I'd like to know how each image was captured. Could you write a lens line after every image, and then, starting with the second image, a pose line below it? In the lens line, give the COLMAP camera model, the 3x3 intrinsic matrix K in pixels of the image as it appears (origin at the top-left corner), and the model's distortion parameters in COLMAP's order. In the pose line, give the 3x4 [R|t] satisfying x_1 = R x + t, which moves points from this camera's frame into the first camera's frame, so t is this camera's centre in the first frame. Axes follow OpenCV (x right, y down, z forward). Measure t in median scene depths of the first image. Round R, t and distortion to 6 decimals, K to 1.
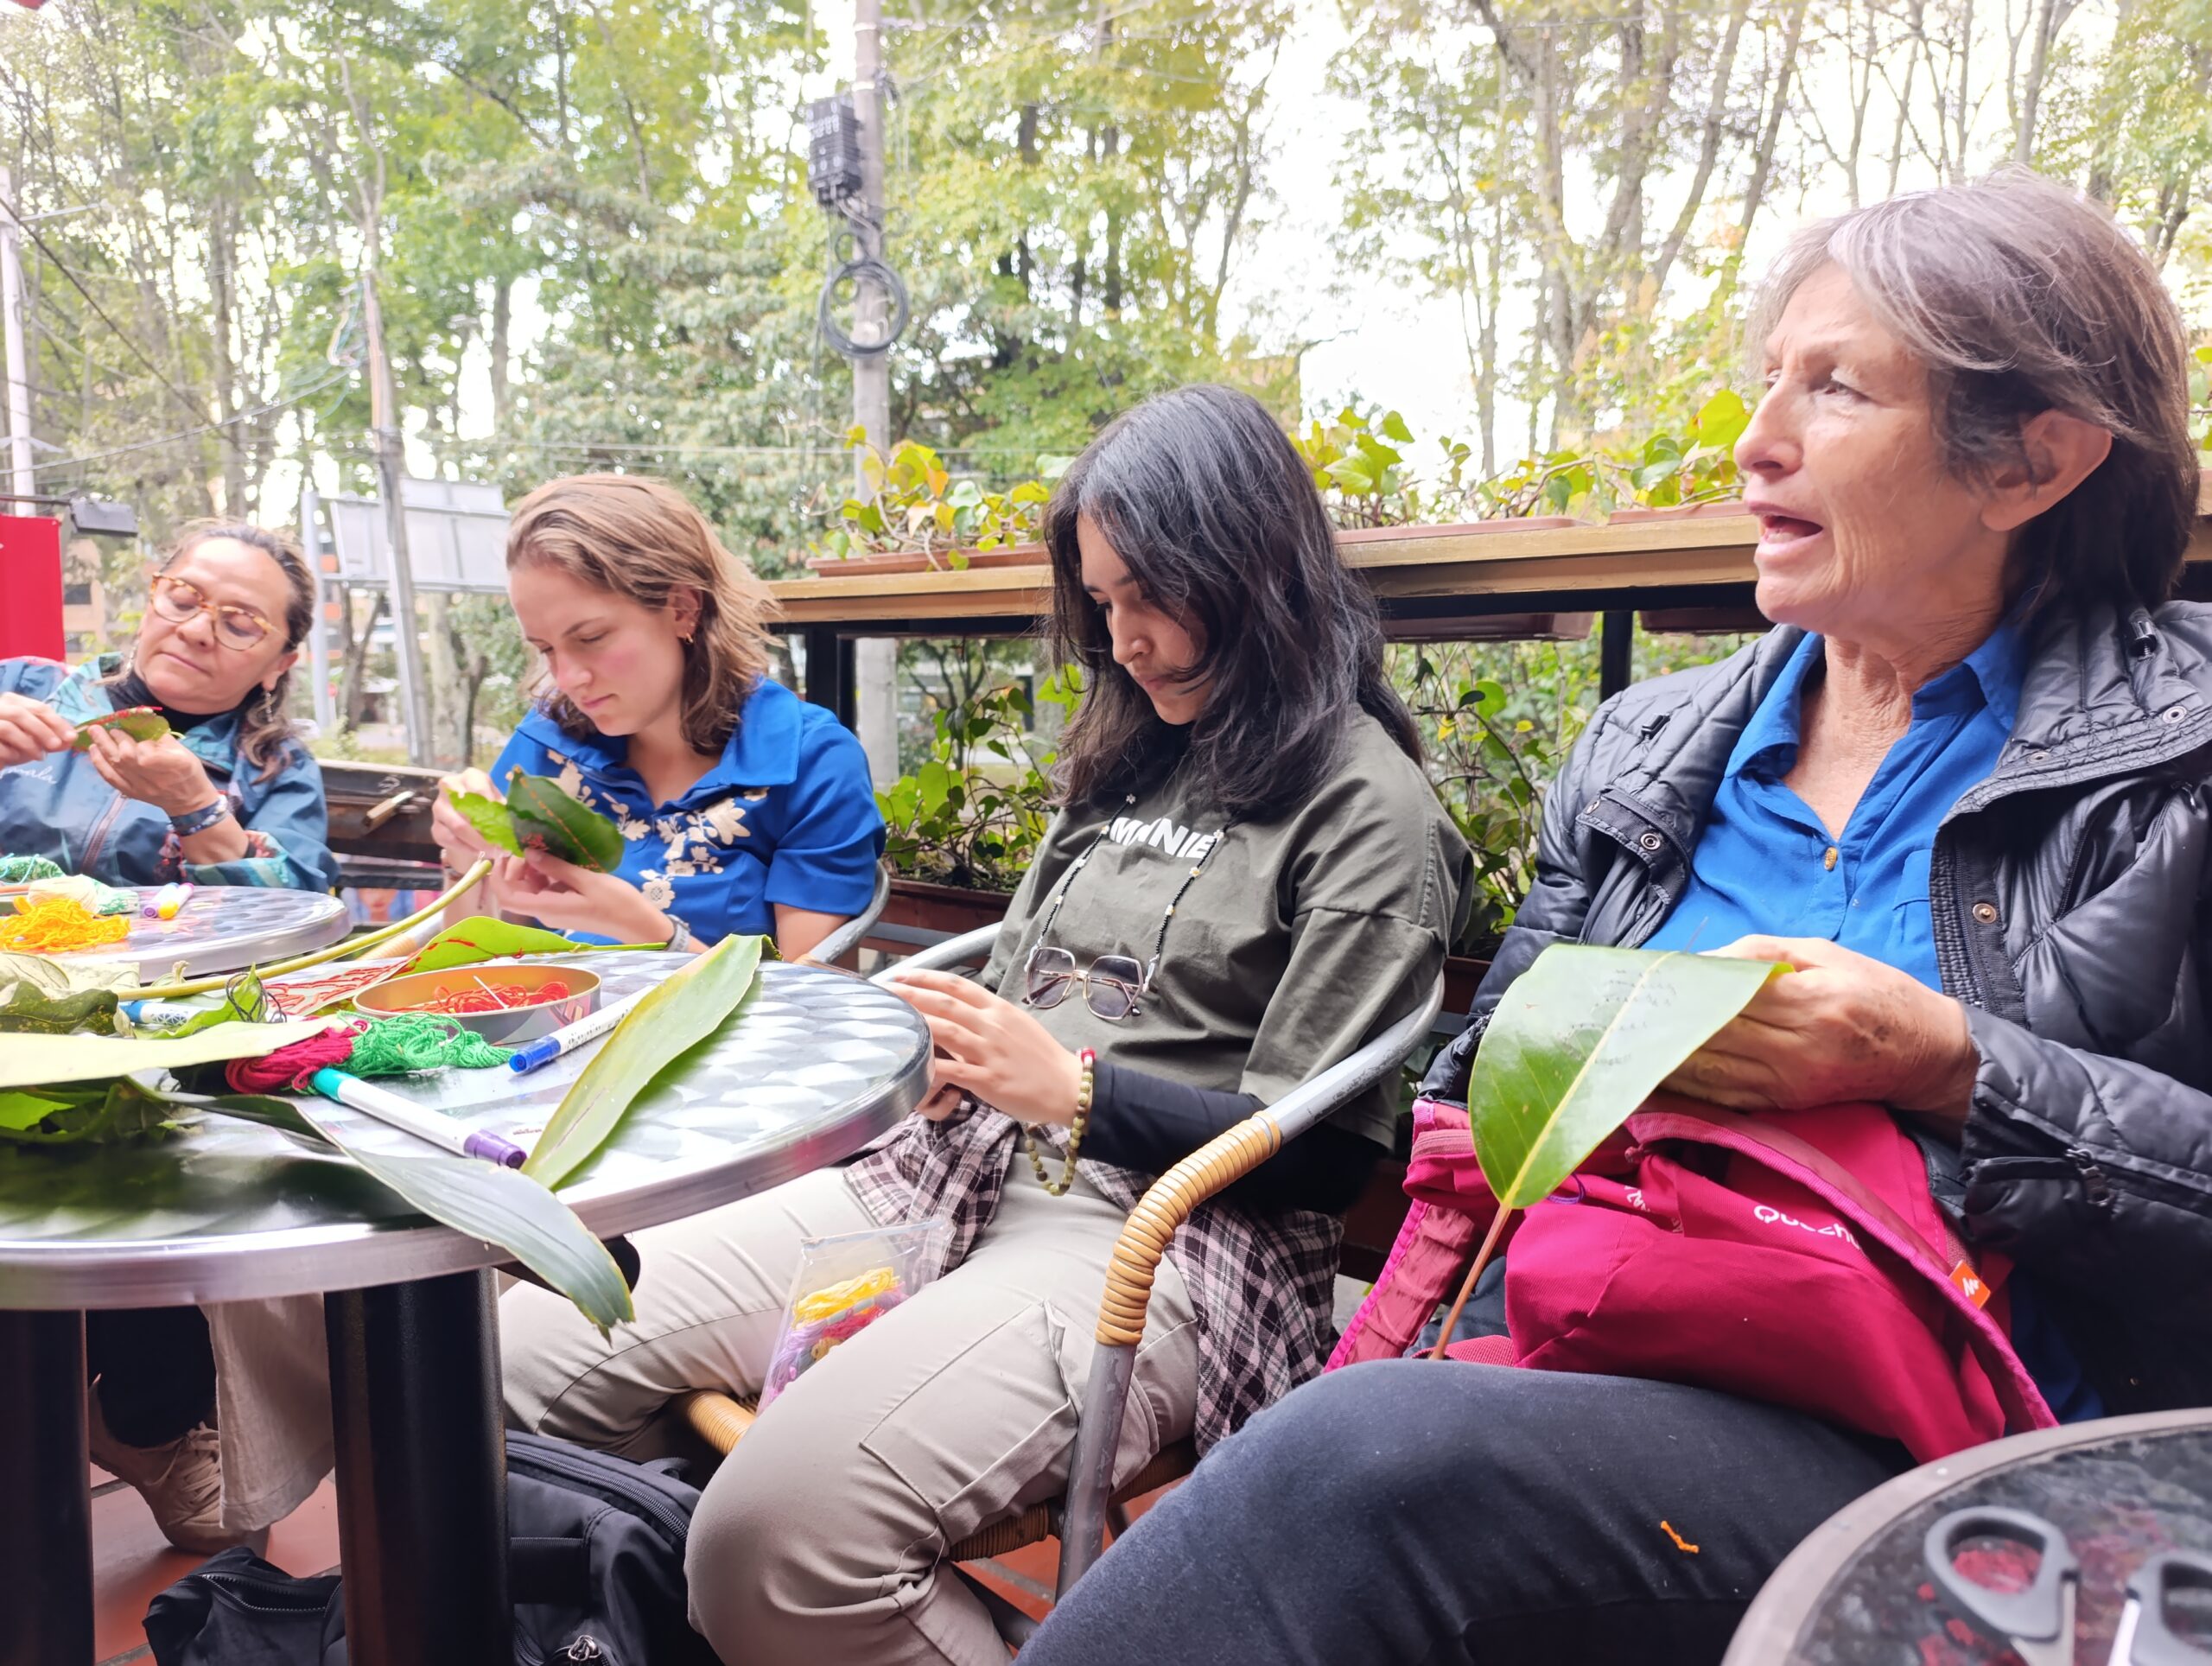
lens RADIAL K [[1577.1, 0, 1106.0], [0, 1577.1, 833.0], [0, 0, 1]] dist [-0.007395, -0.040803]
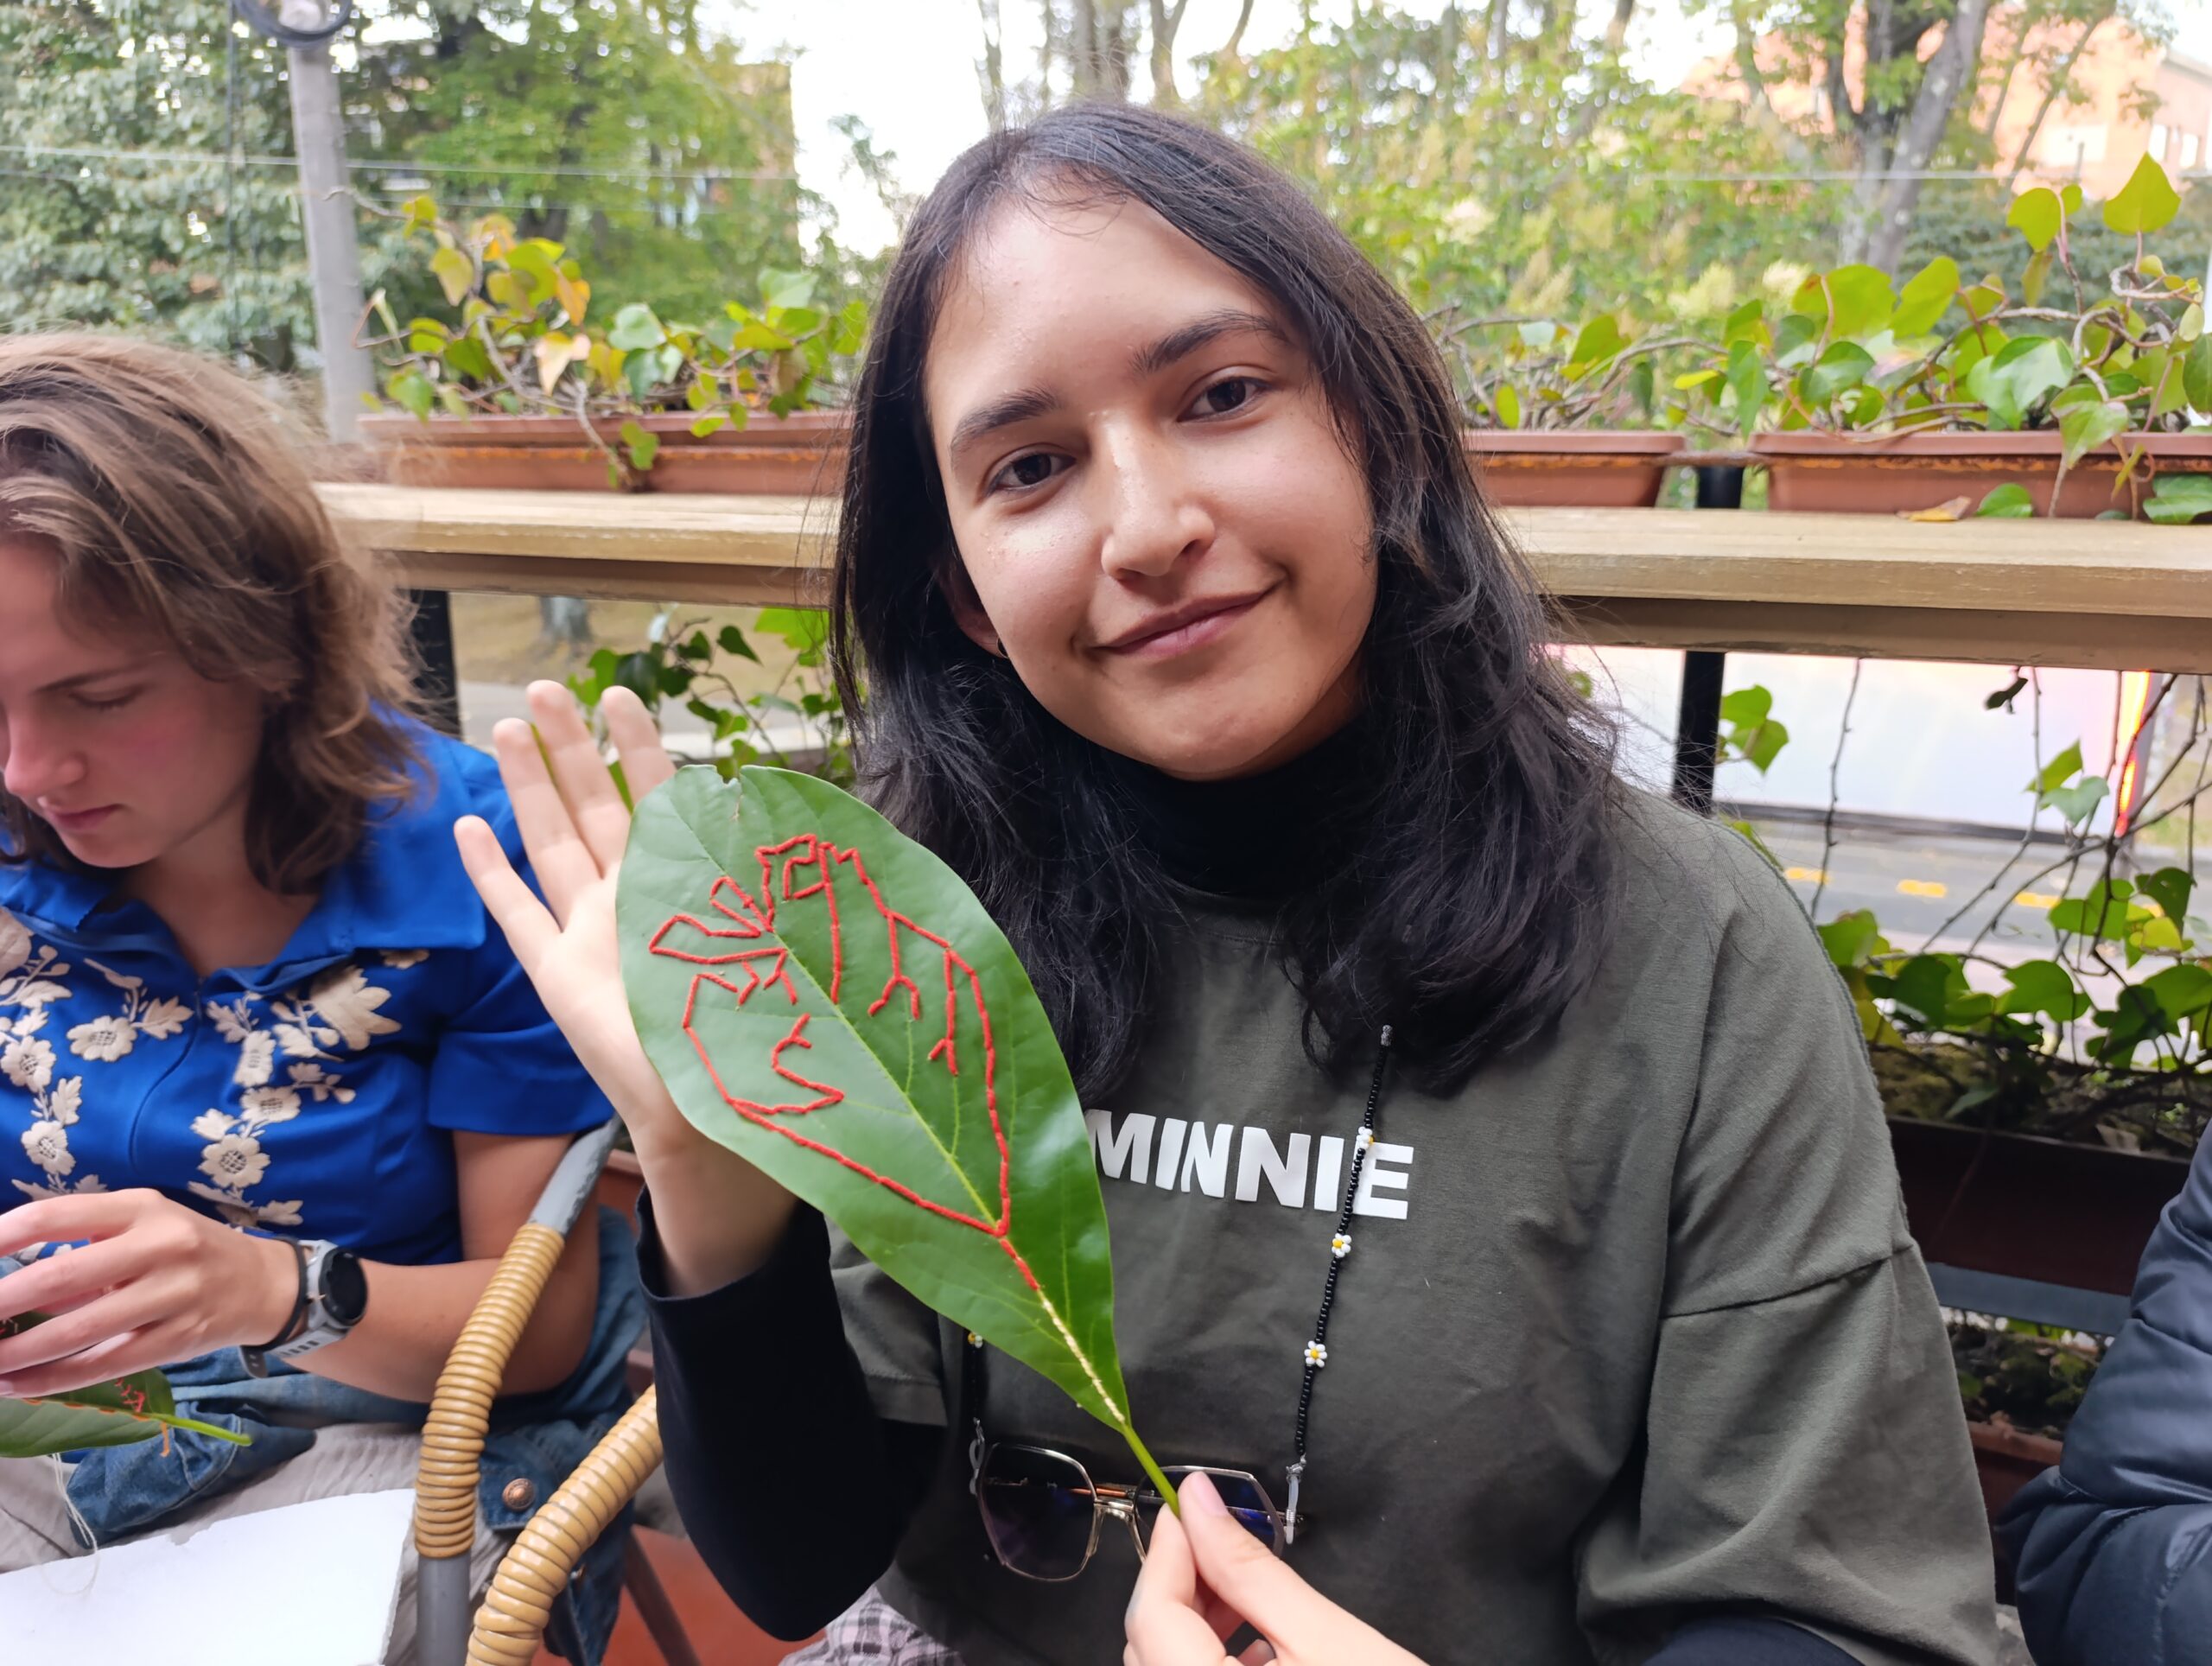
lens RADIAL K [[1577.5, 0, 1106.5], [0, 1577.5, 876.7], [0, 0, 1]] dist [-0.038823, 0.000631]
pose [[0.950449, -0.081335, 0.300052, -0.116501], [0.024114, 0.981549, 0.189686, -0.114567], [-0.309943, -0.173052, 0.934873, 0.325479]]
